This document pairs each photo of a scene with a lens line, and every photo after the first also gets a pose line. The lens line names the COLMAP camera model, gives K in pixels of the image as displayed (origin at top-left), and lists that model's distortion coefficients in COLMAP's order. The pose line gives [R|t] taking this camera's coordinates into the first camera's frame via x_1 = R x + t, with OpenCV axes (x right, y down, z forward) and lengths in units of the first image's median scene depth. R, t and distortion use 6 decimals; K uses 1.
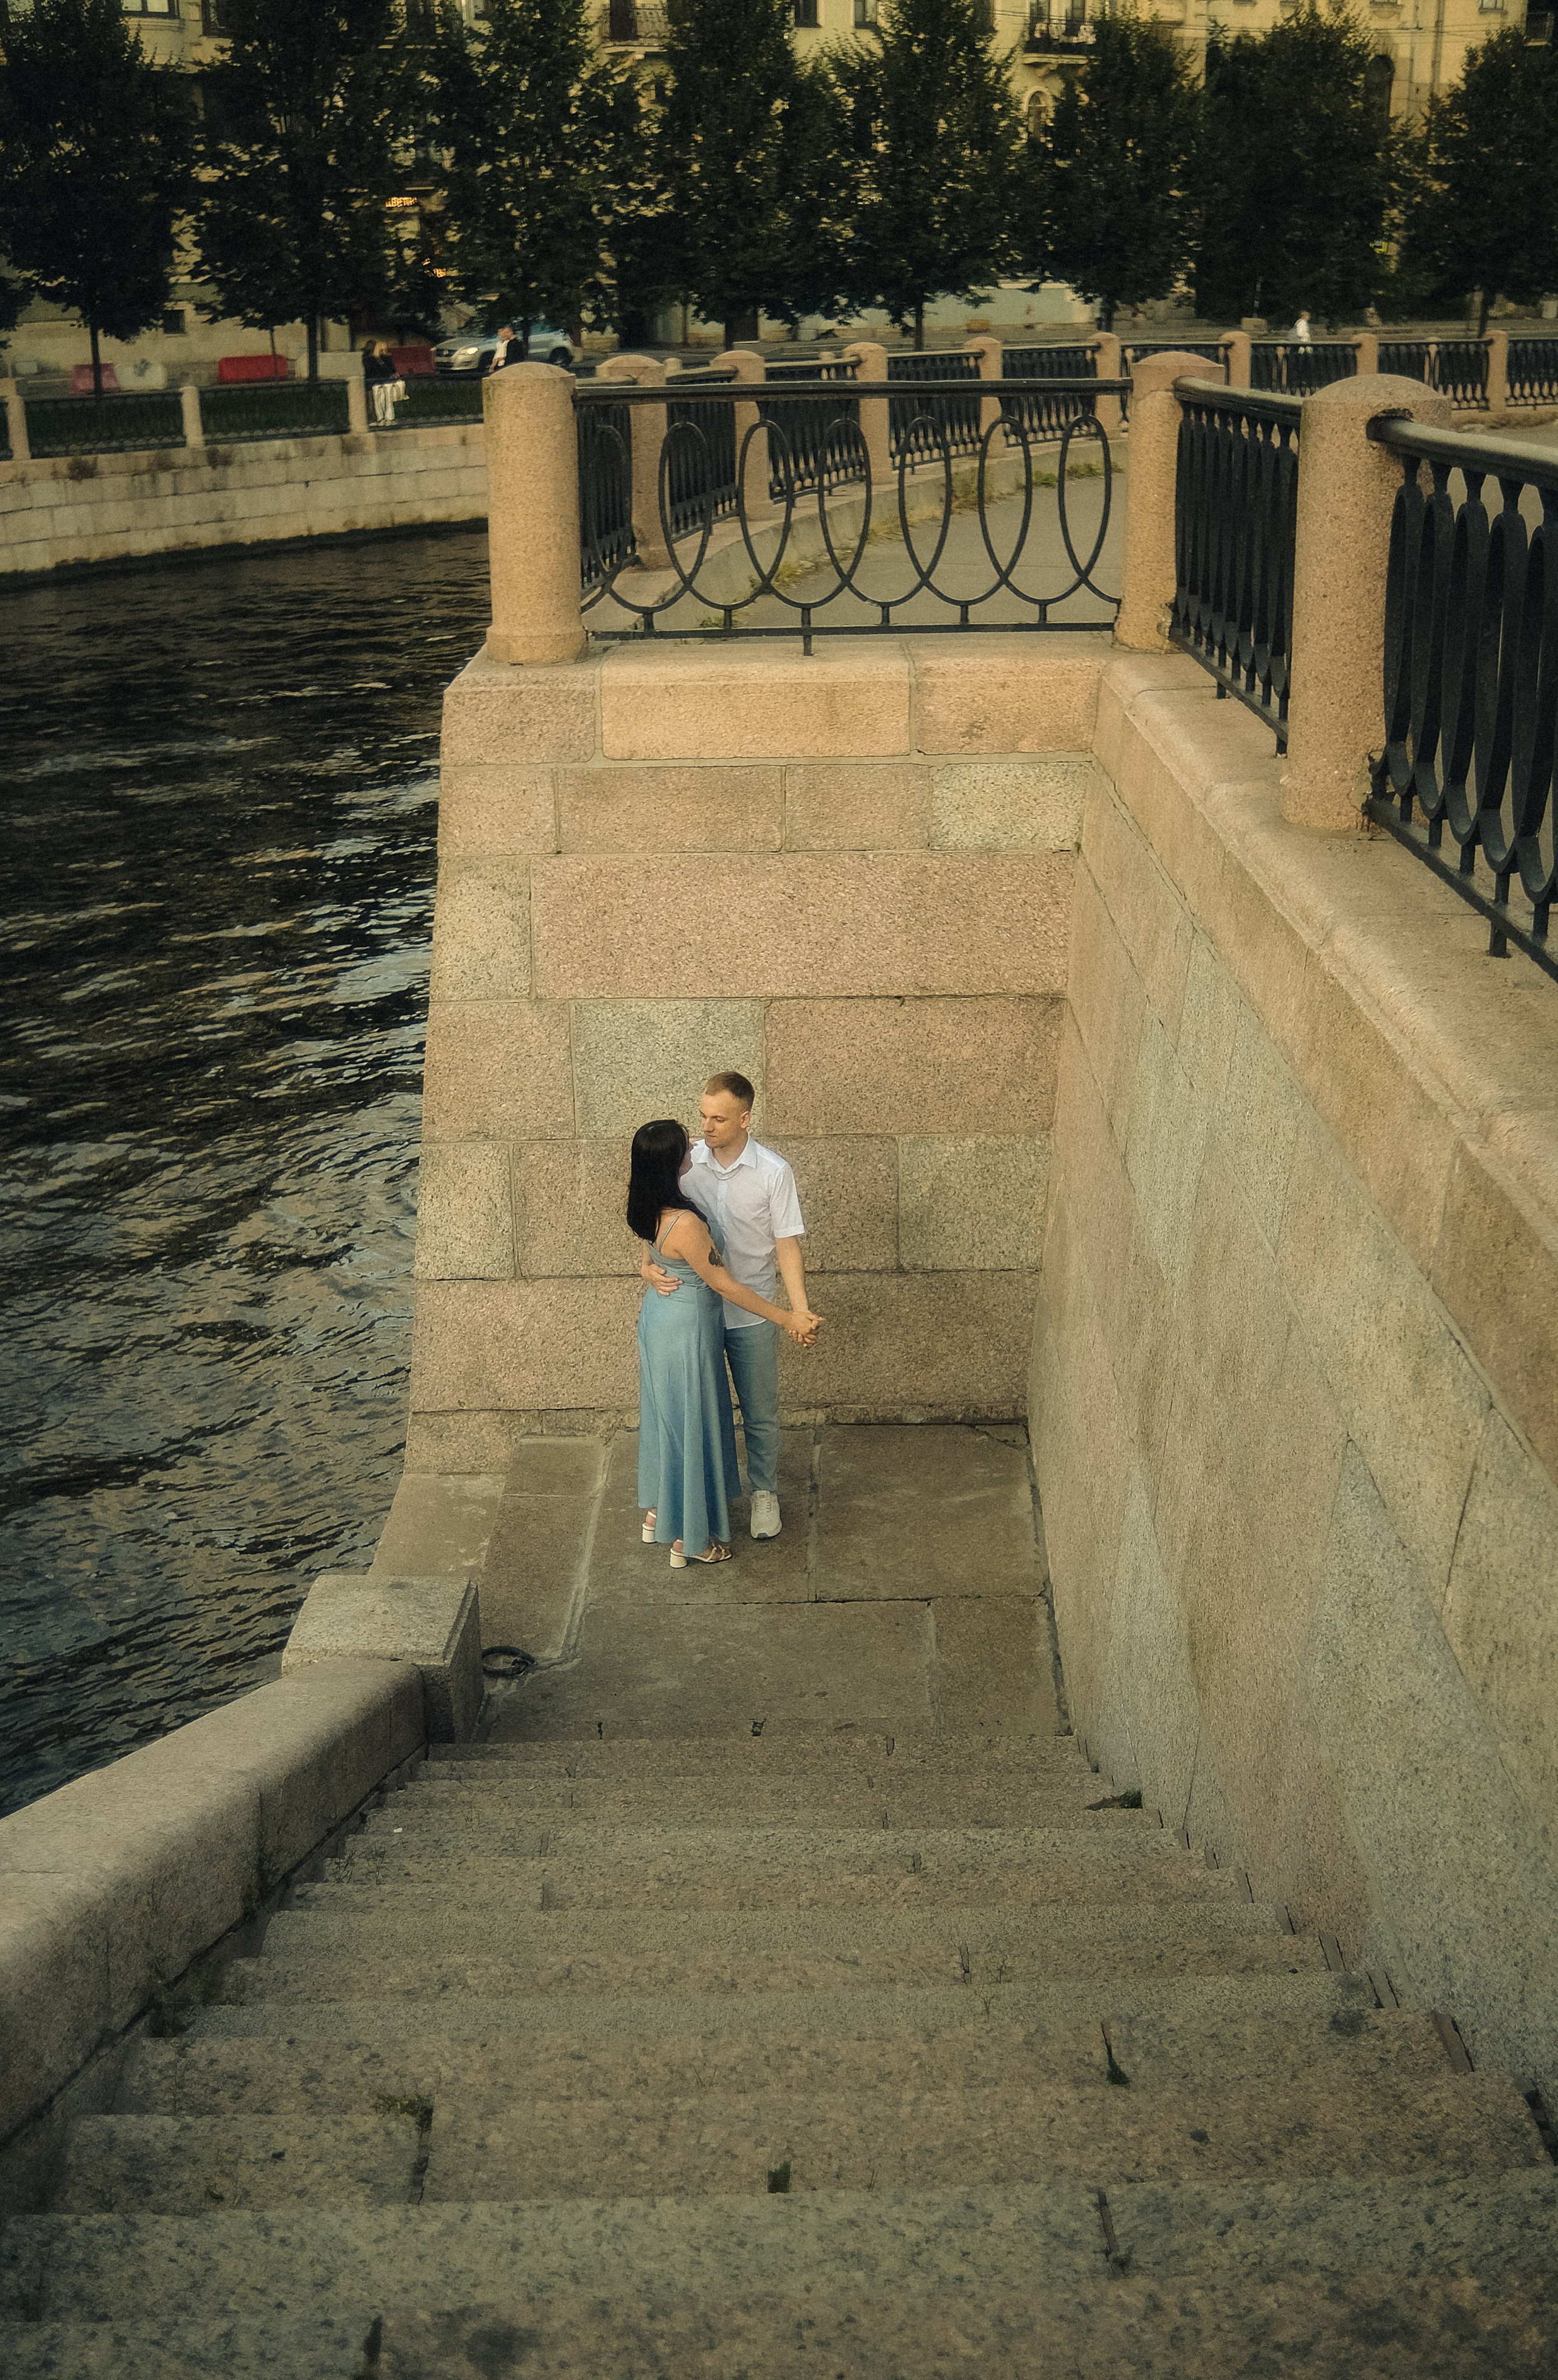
lens RADIAL K [[2589.9, 0, 769.5], [0, 2589.9, 1405.9], [0, 0, 1]] dist [-0.173994, 0.661843]
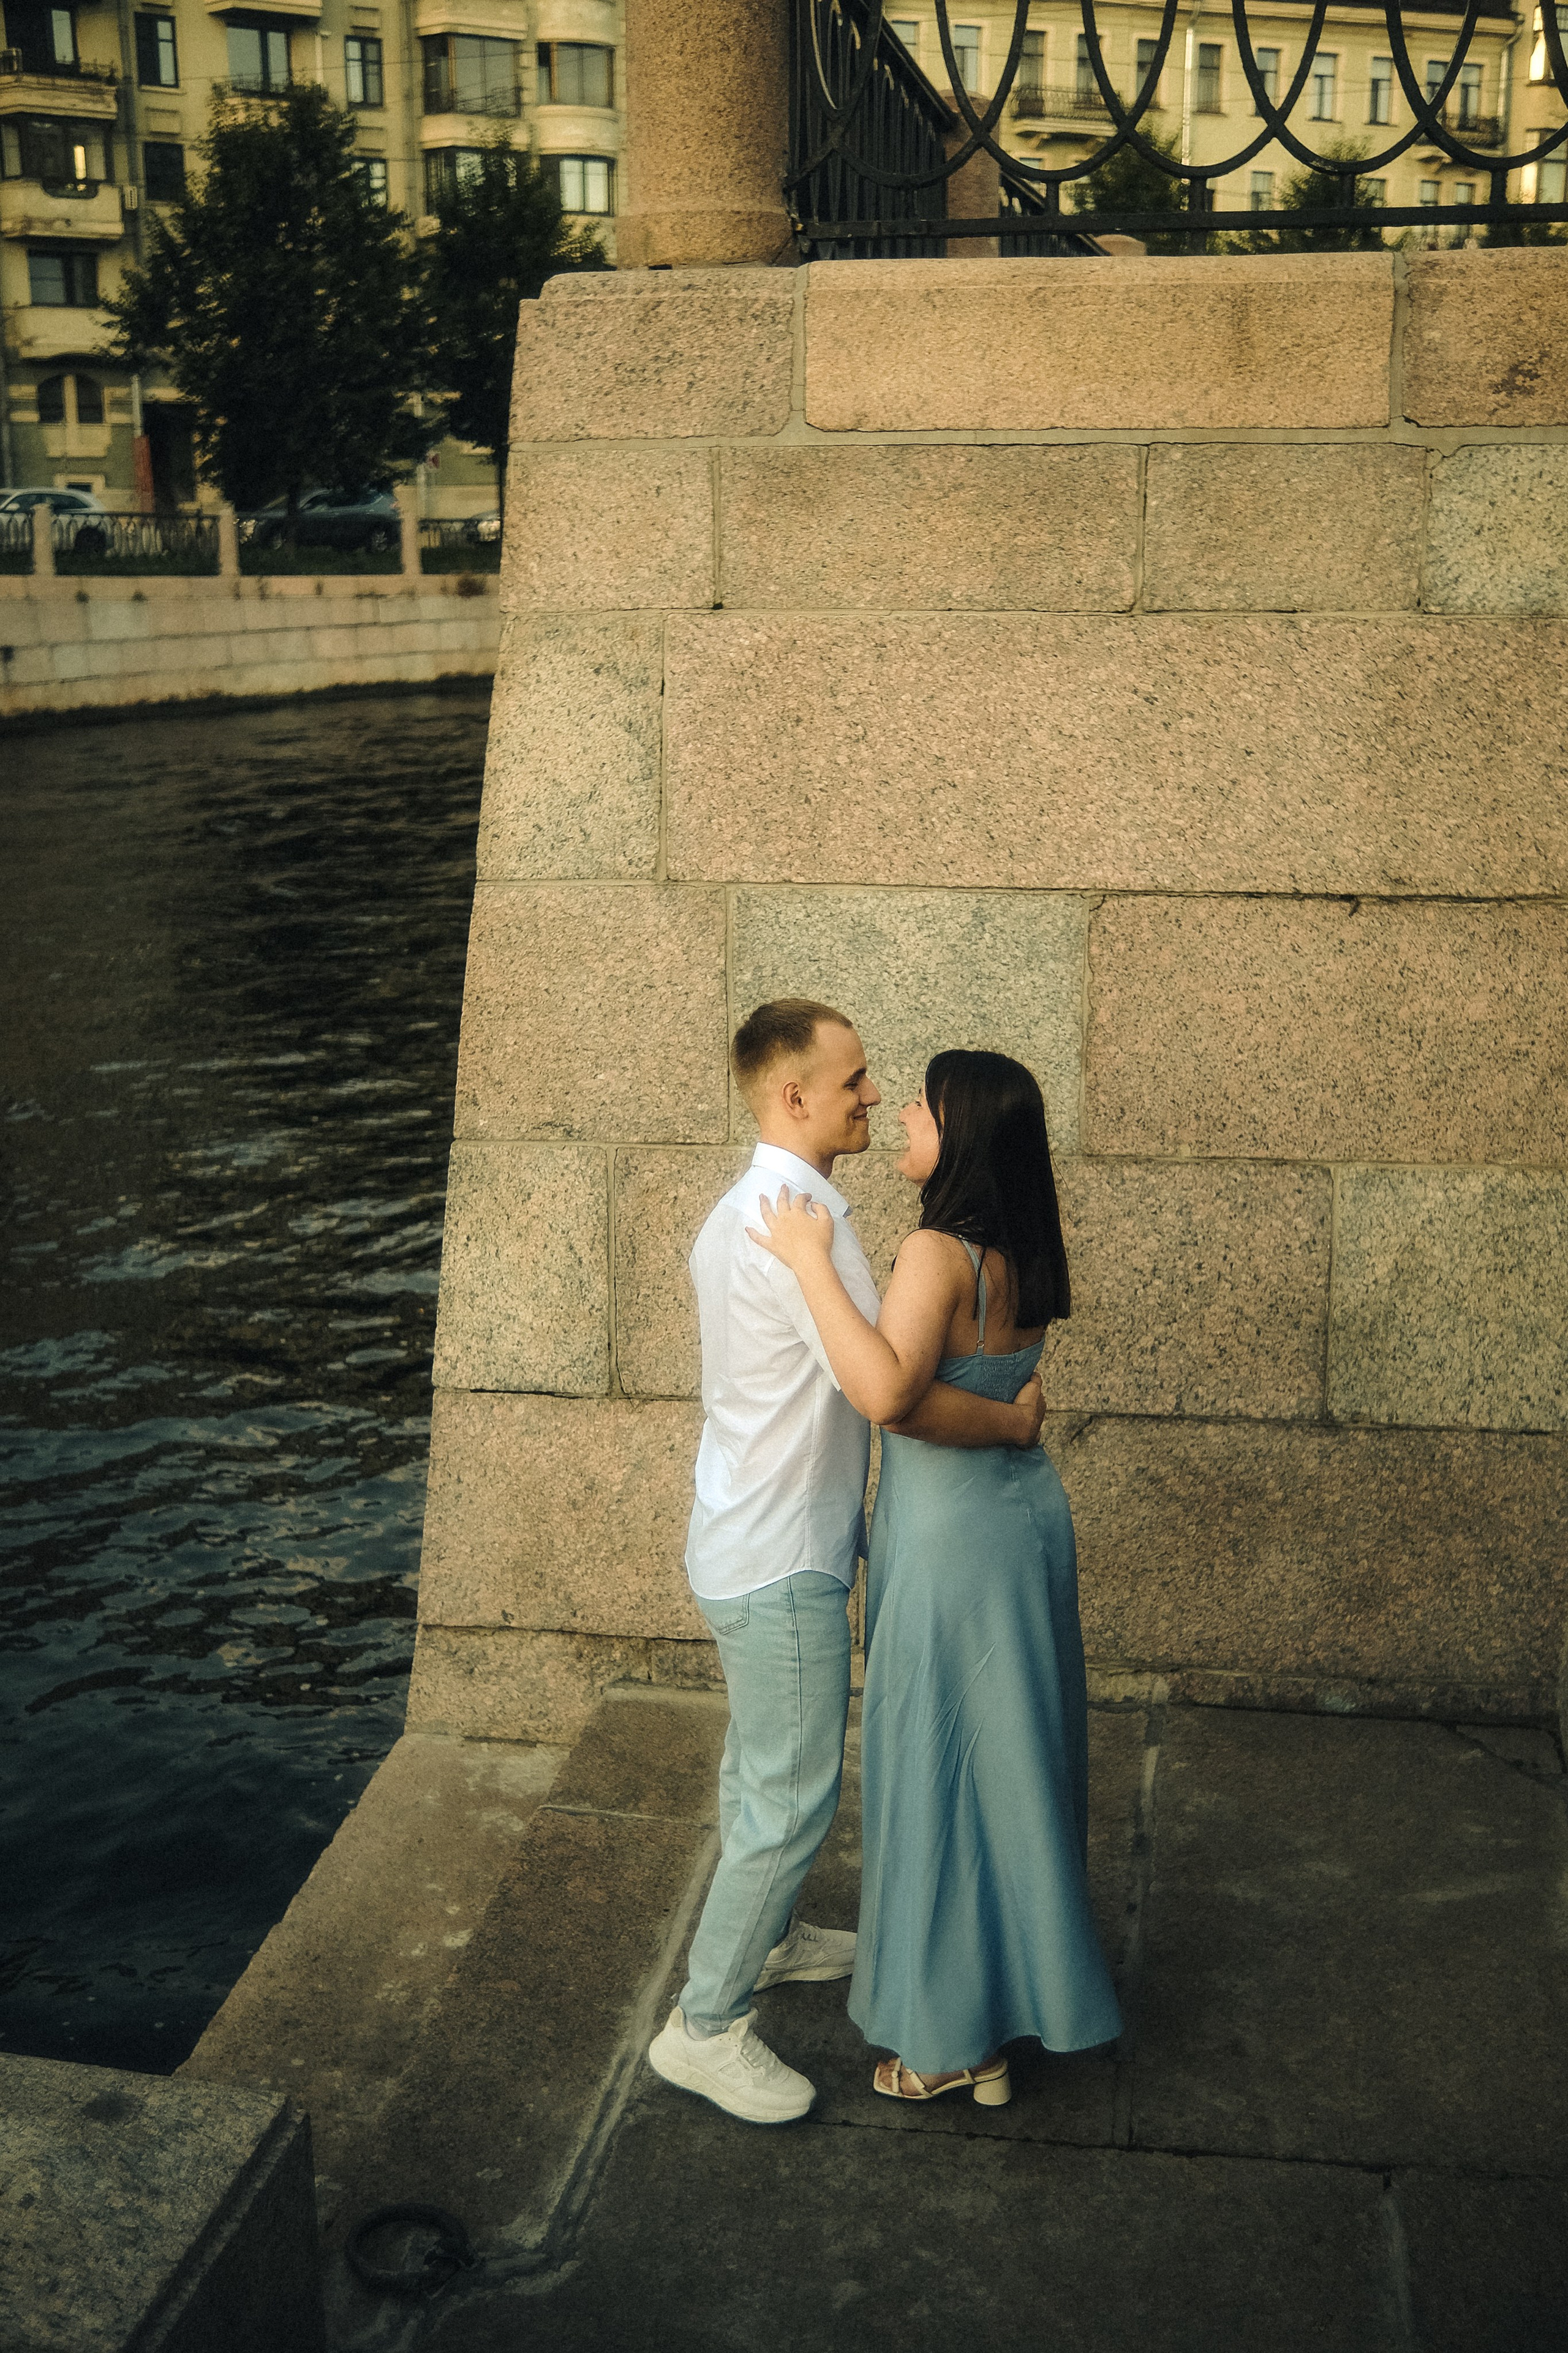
lens RADIAL K [[2230.3, 0, 820.0], [0, 2230.3, 1222.1], [0, 0, 1]] dist [-0.110521, 0.119628]
pose [[0.989484, 0.046688, -0.136901, 0.008548], [-0.064985, 0.989065, -0.132393, -0.027088], [0.129223, 0.139897, 0.981698, 0.554184]]
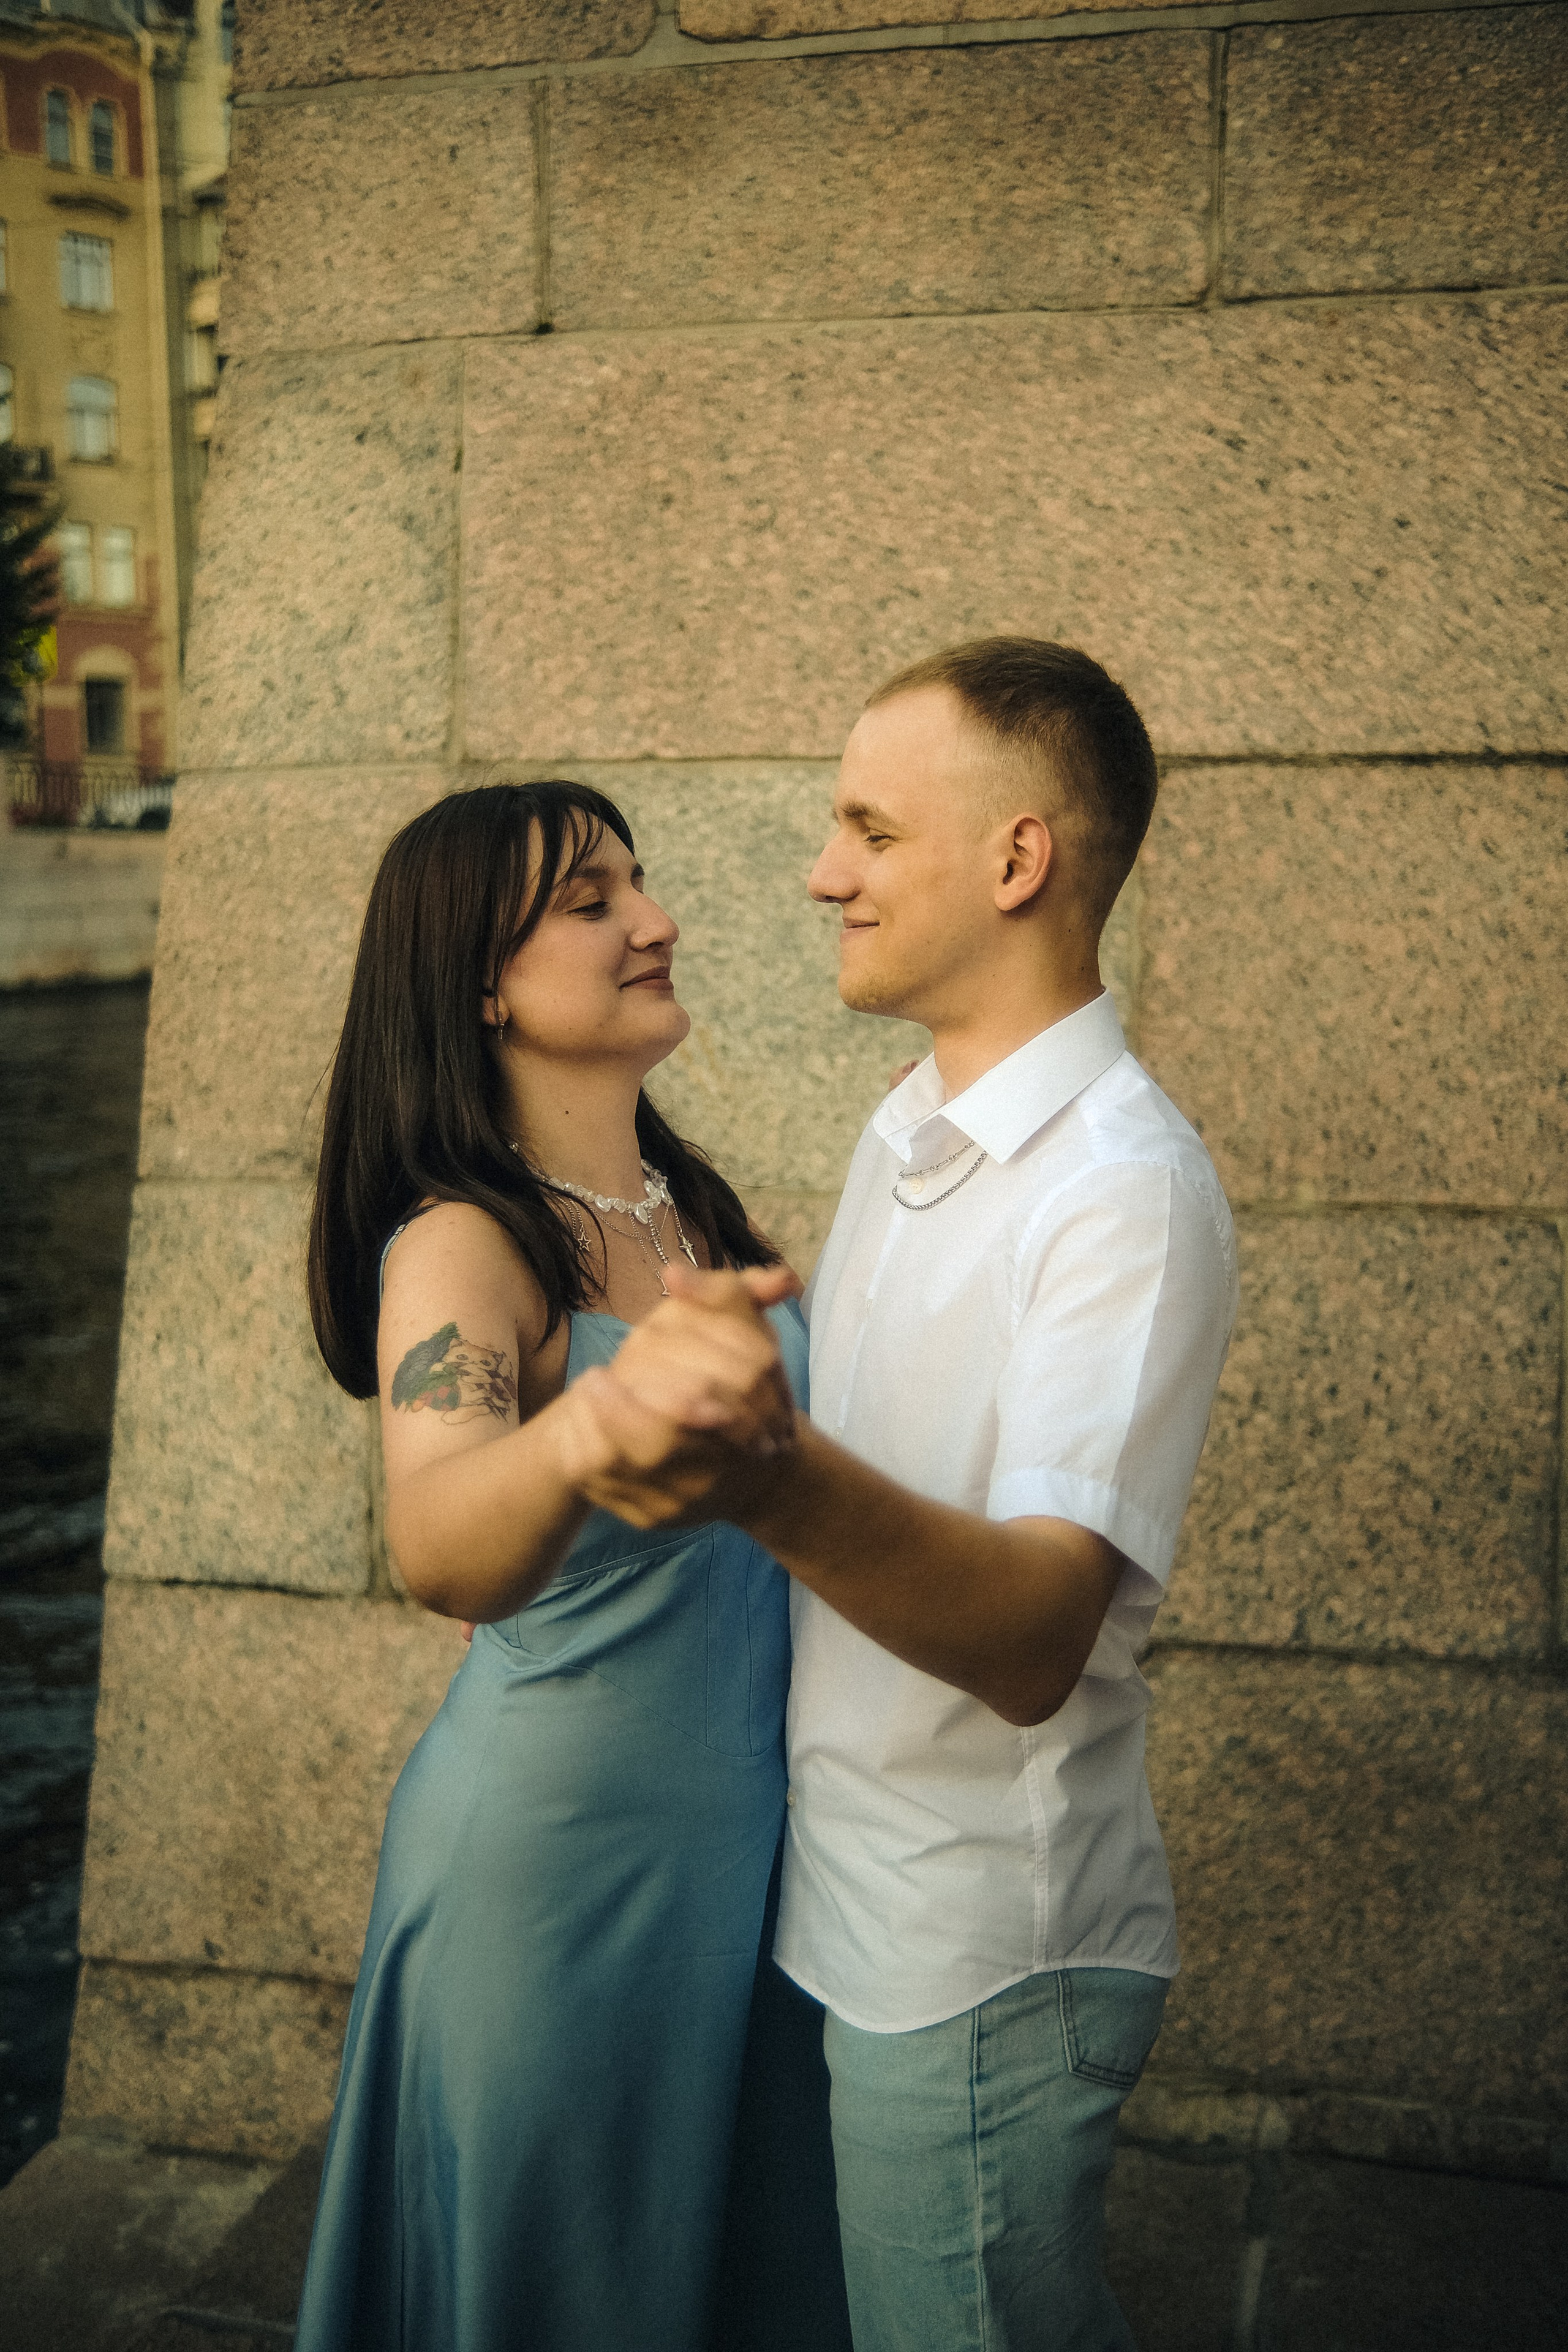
lens RADIAL K [[2300.5, 0, 786.5], [0, 2300.5, 1164.0], [0, 0, 1]] dist [-0.133247, 0.221255]
pose [[0.974462, 0.035777, -0.221685, 0.019498], [-0.090799, 0.965699, -0.243273, -0.037330], [0.205377, 0.257189, 0.944285, 0.736129]]
